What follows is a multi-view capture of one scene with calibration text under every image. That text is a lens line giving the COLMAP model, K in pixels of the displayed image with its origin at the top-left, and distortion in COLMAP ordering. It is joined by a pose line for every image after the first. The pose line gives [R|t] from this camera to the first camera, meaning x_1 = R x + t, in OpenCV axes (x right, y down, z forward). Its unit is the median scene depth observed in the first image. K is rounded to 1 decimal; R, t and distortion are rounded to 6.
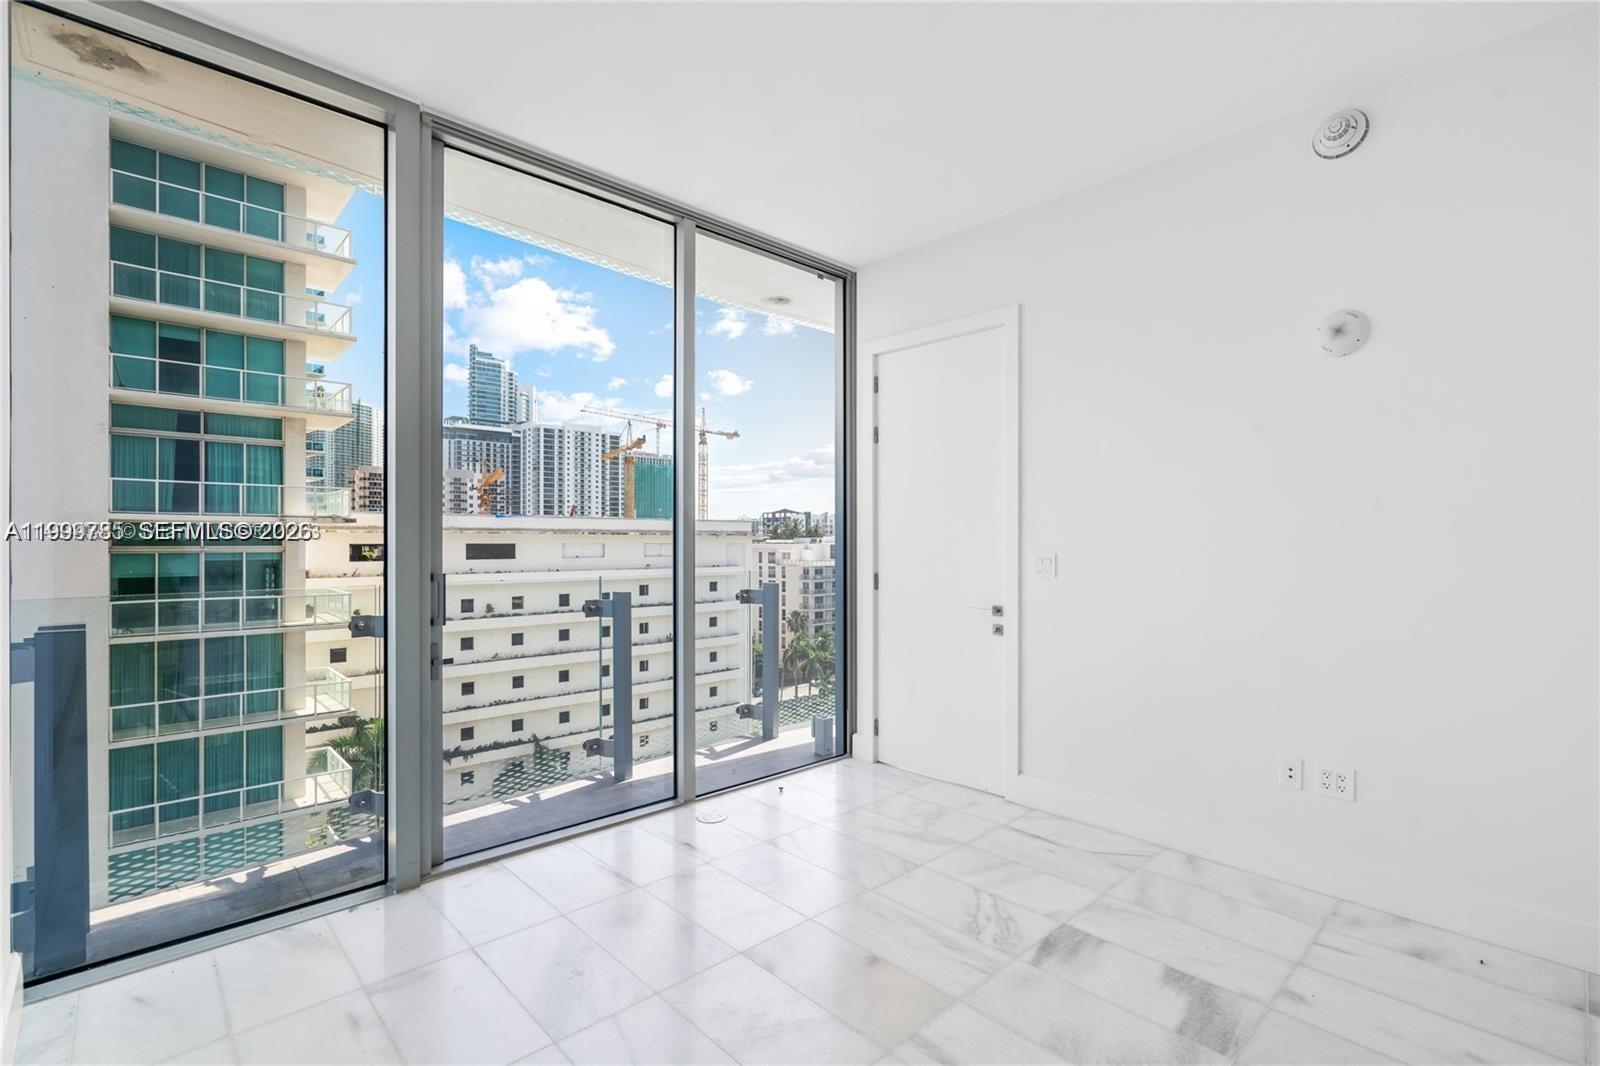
lens RADIAL K [[729.8, 0, 802.0], [0, 729.8, 540.4], [0, 0, 1]] dist [-0.002566, 0.000716]
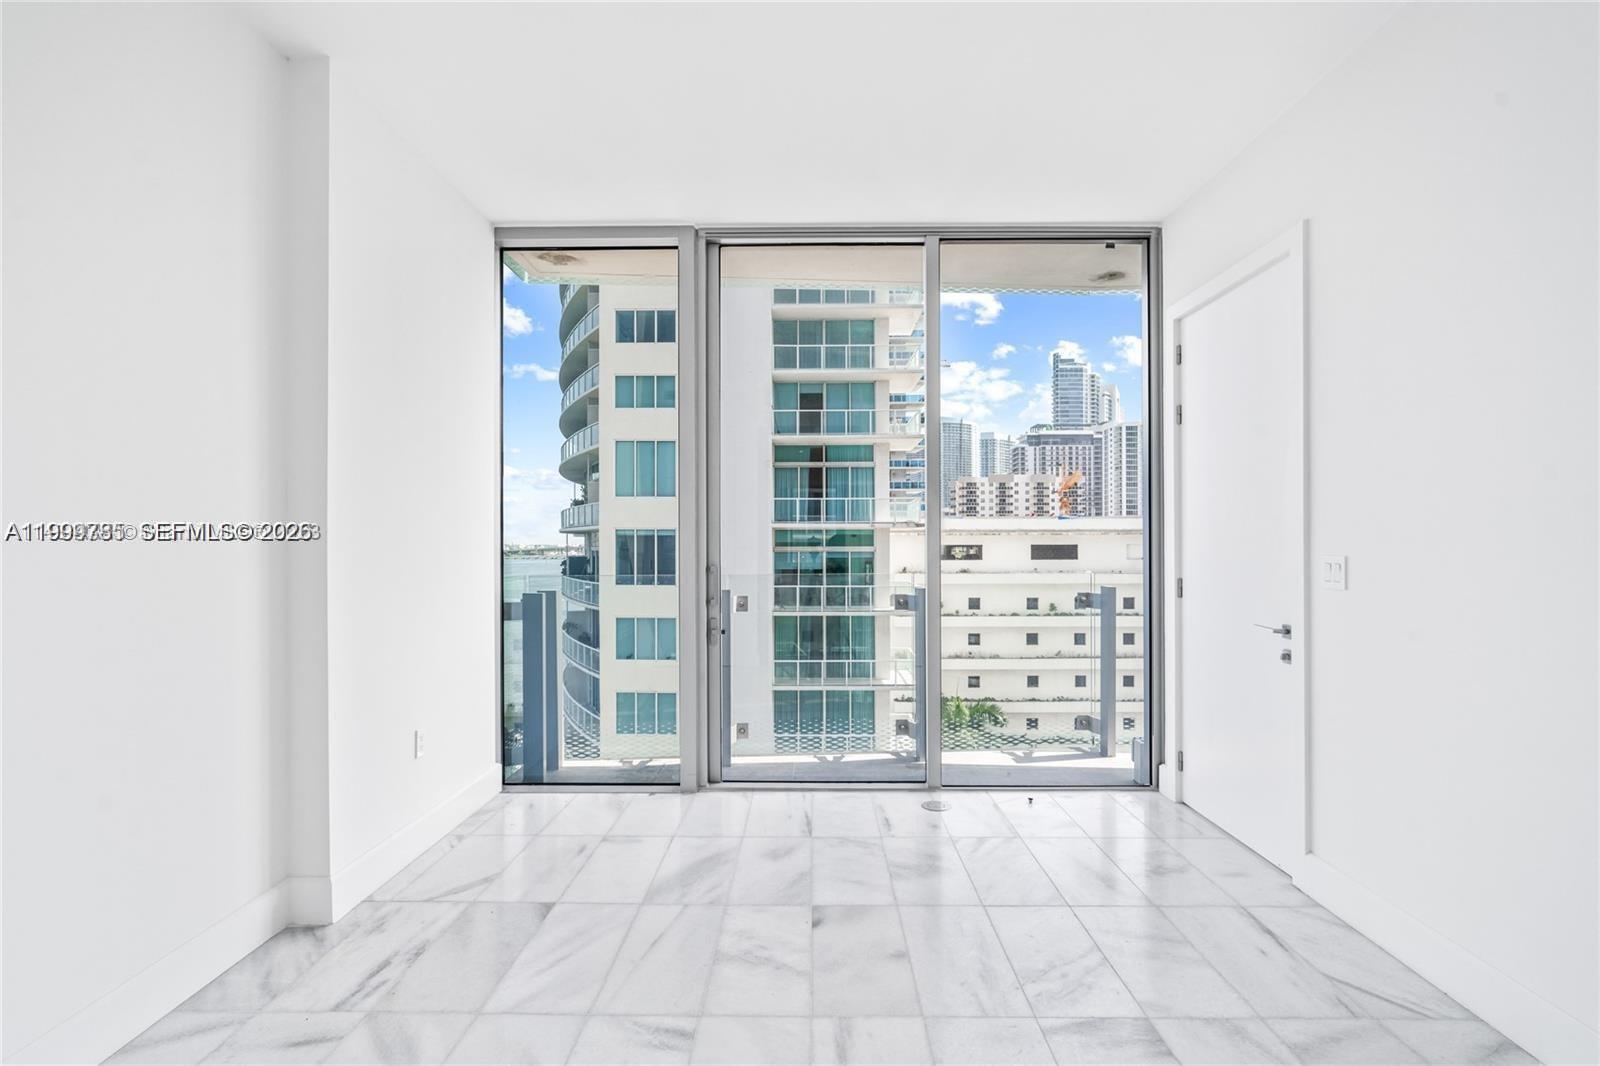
lens RADIAL K [[726.9, 0, 804.7], [0, 726.9, 539.5], [0, 0, 1]] dist [-0.002853, 0.000265]
pose [[0.723724, -0.005515, -0.690067, 0.062004], [0.003716, 0.999985, -0.004095, 0.000320], [0.690079, 0.000399, 0.723733, 0.016060]]
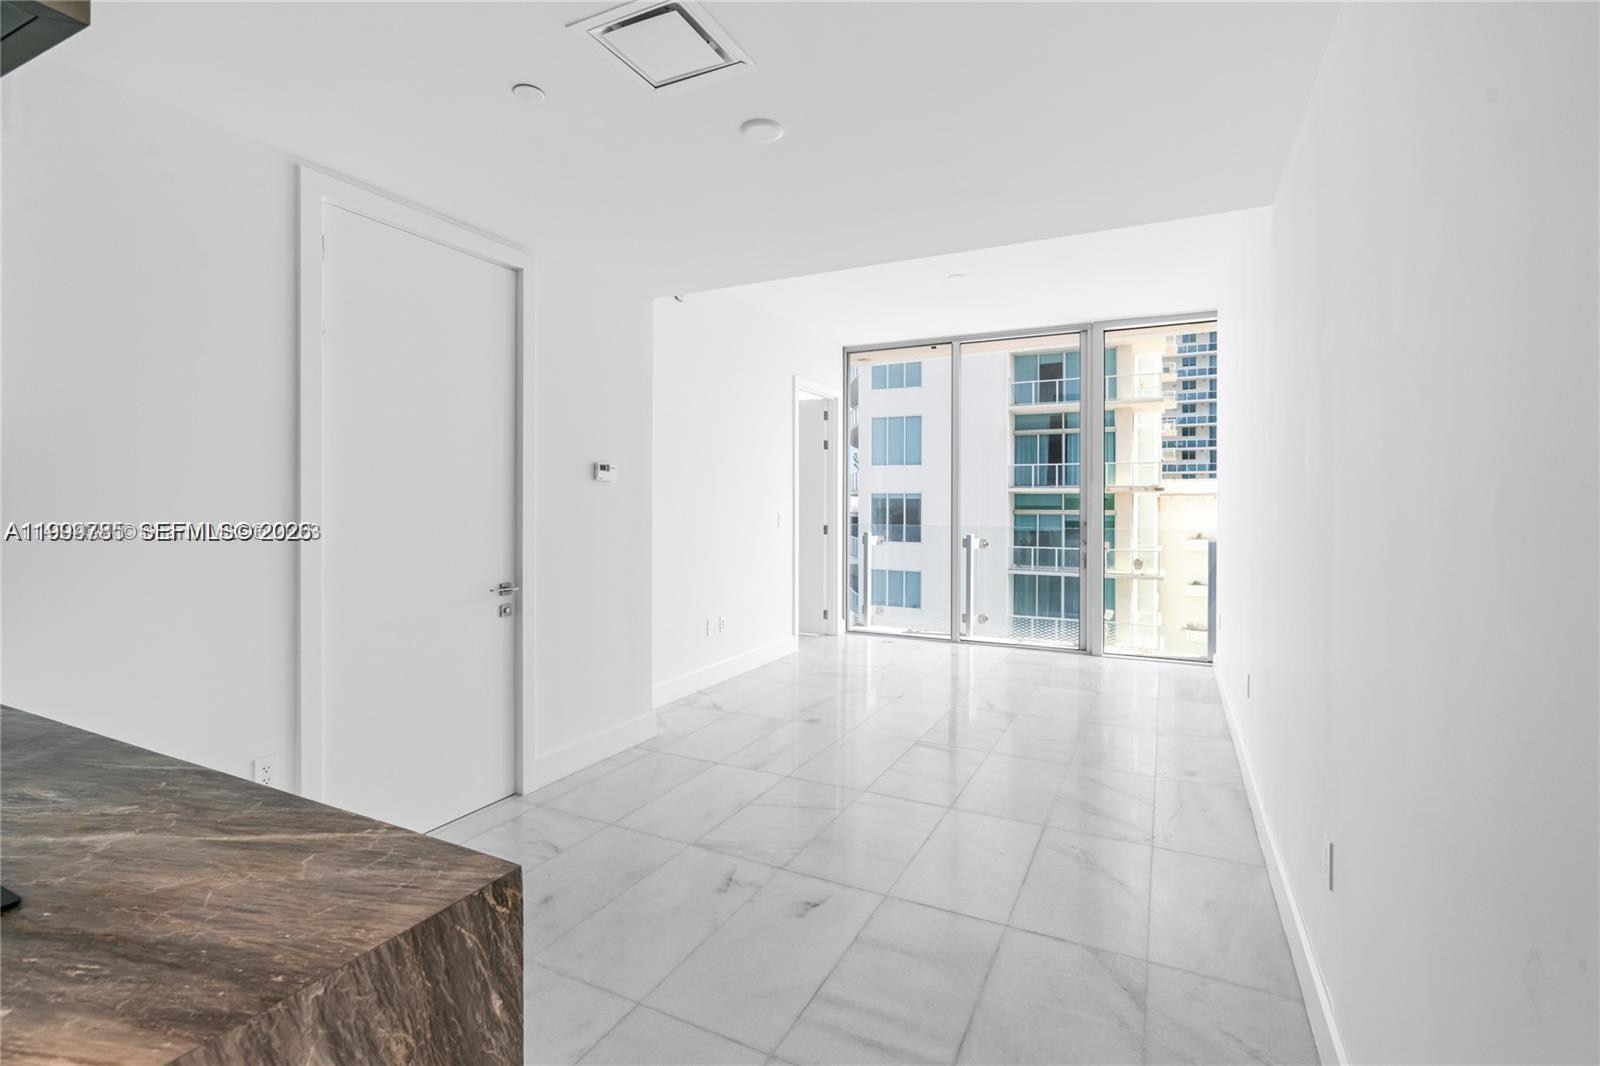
lens RADIAL K [[730.4, 0, 809.4], [0, 730.4, 506.2], [0, 0, 1]] dist [-0.009958, 0.000139]
pose [[0.354057, 0.002141, -0.935222, 0.287615], [-0.002186, 0.999997, 0.001462, -0.000153], [0.935221, 0.001527, 0.354060, 0.057045]]
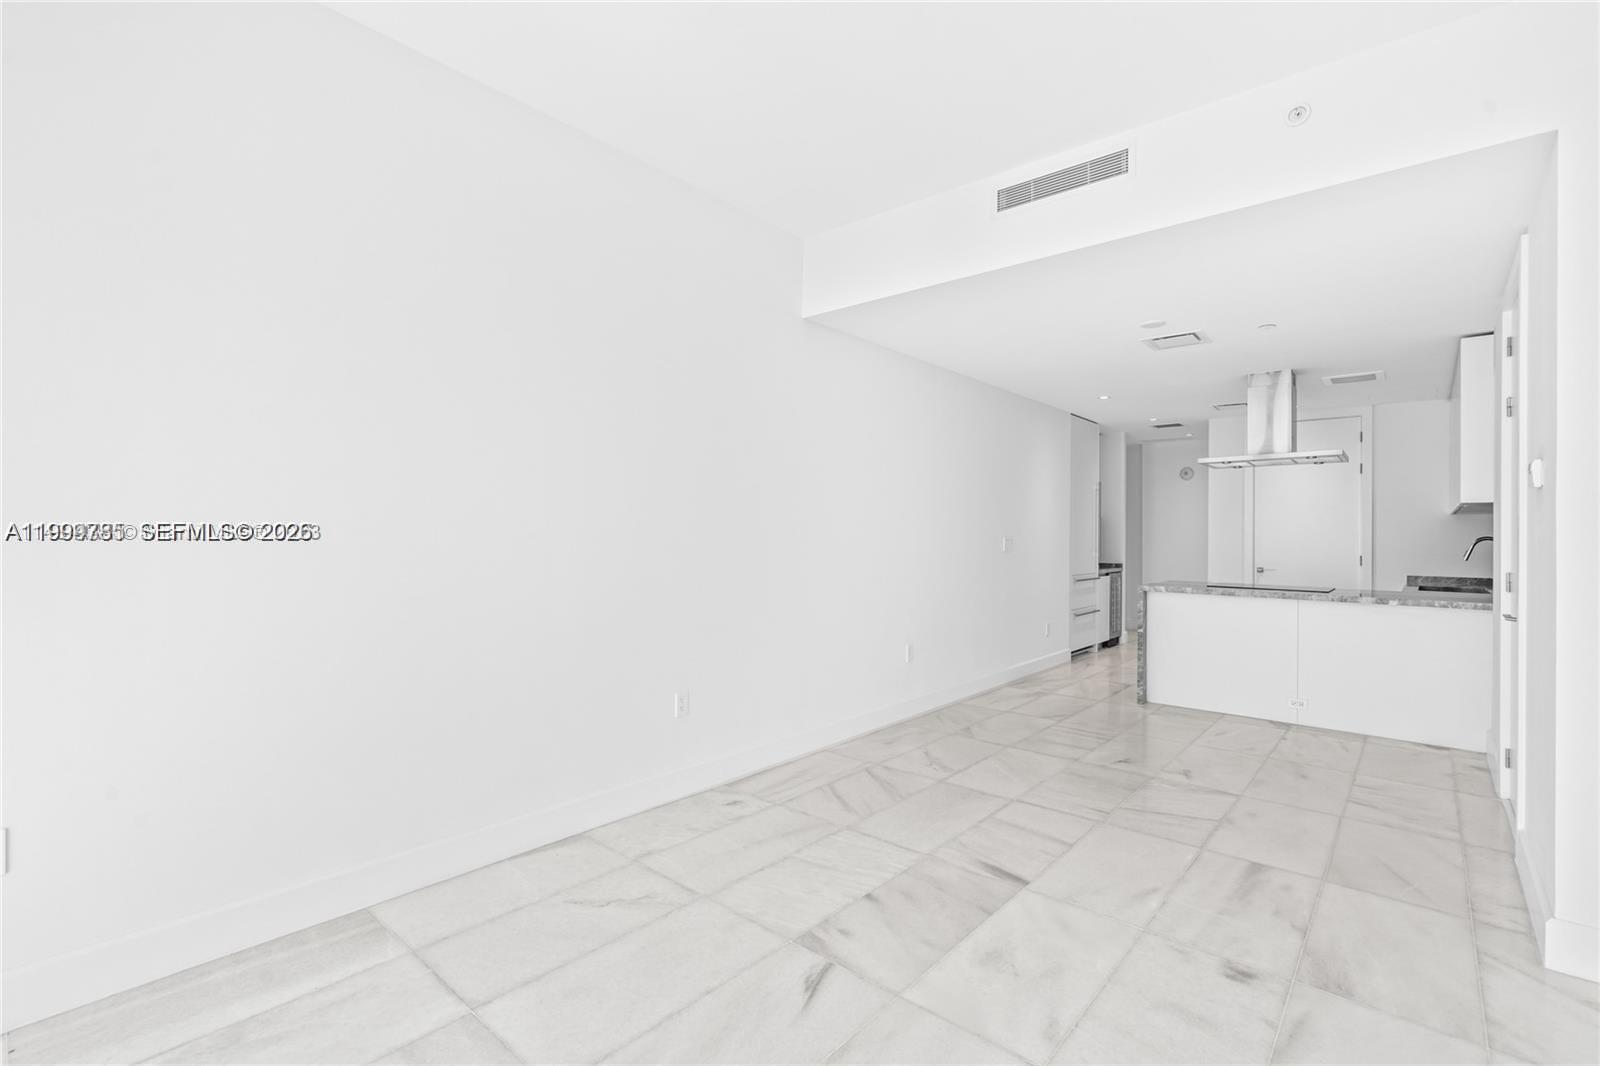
lens RADIAL K [[711.8, 0, 807.1], [0, 711.8, 530.3], [0, 0, 1]] dist [-0.001176, 0.000669]
pose [[-0.101687, 0.005250, 0.994803, 0.043167], [-0.008713, 0.999943, -0.006168, 0.002230], [-0.994778, -0.009294, -0.101636, 0.180182]]
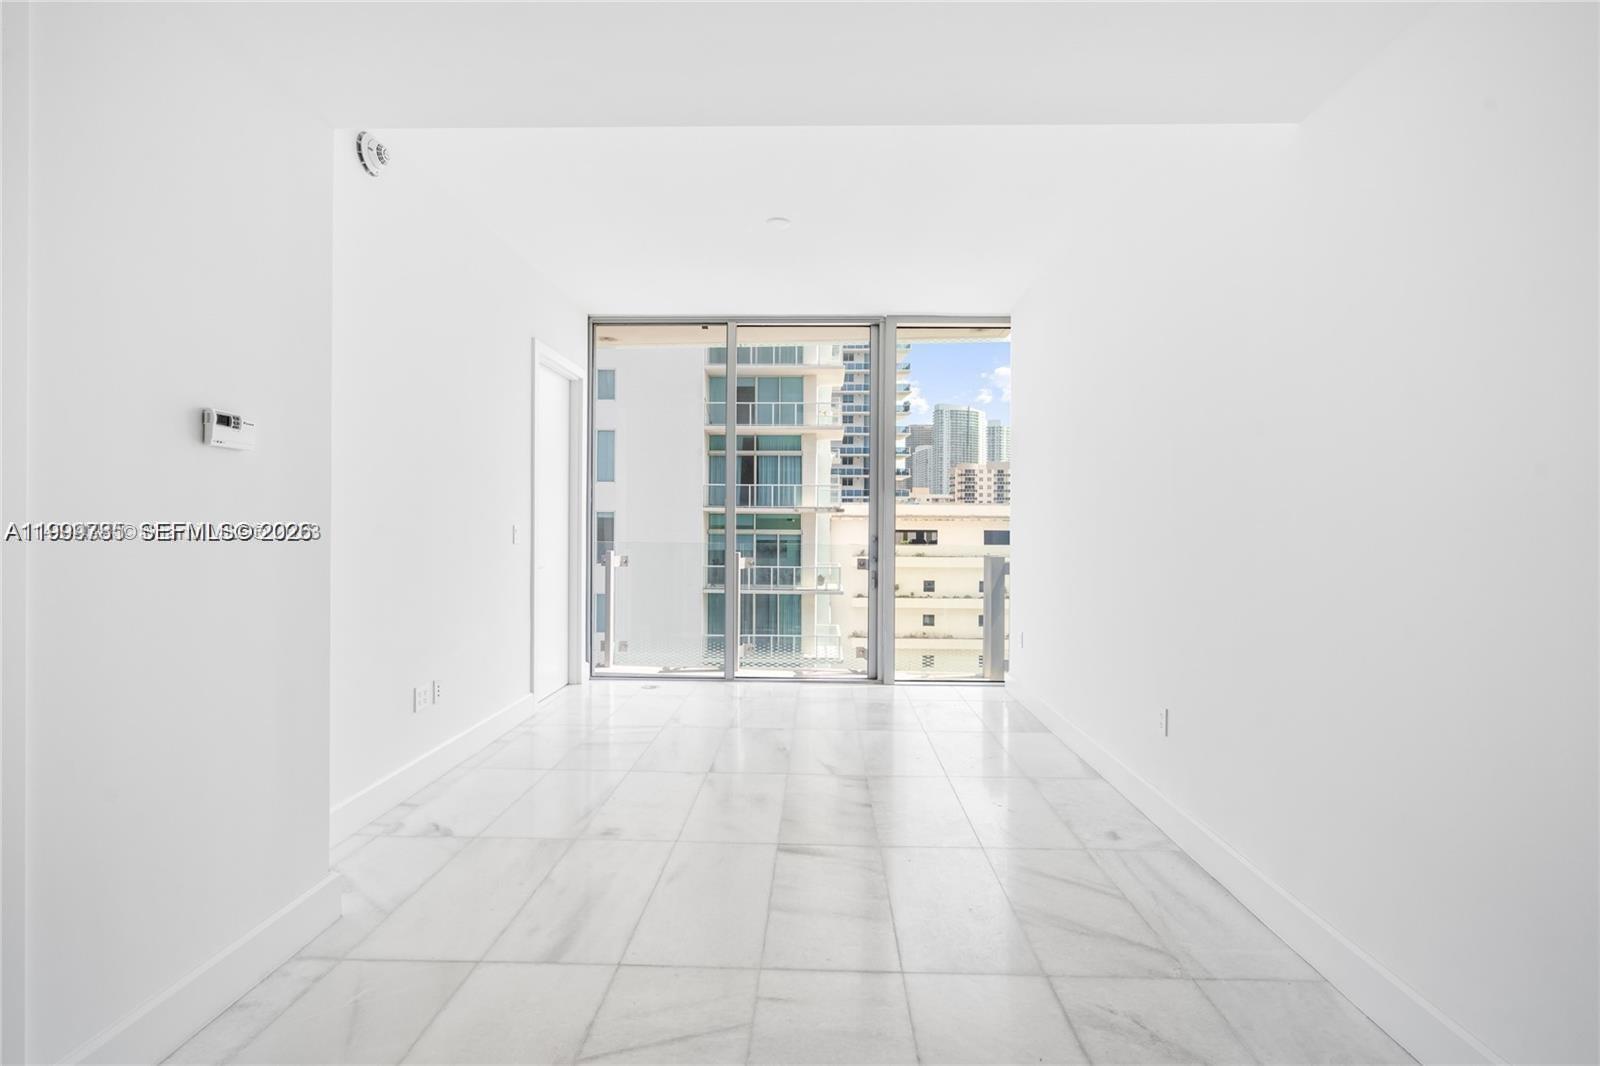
lens RADIAL K [[720.3, 0, 806.1], [0, 720.3, 528.7], [0, 0, 1]] dist [-0.000231, 0.000506]
pose [[0.714441, 0.005328, -0.699676, 0.225394], [-0.005370, 0.999983, 0.002132, 0.002759], [0.699675, 0.002233, 0.714457, 0.059600]]
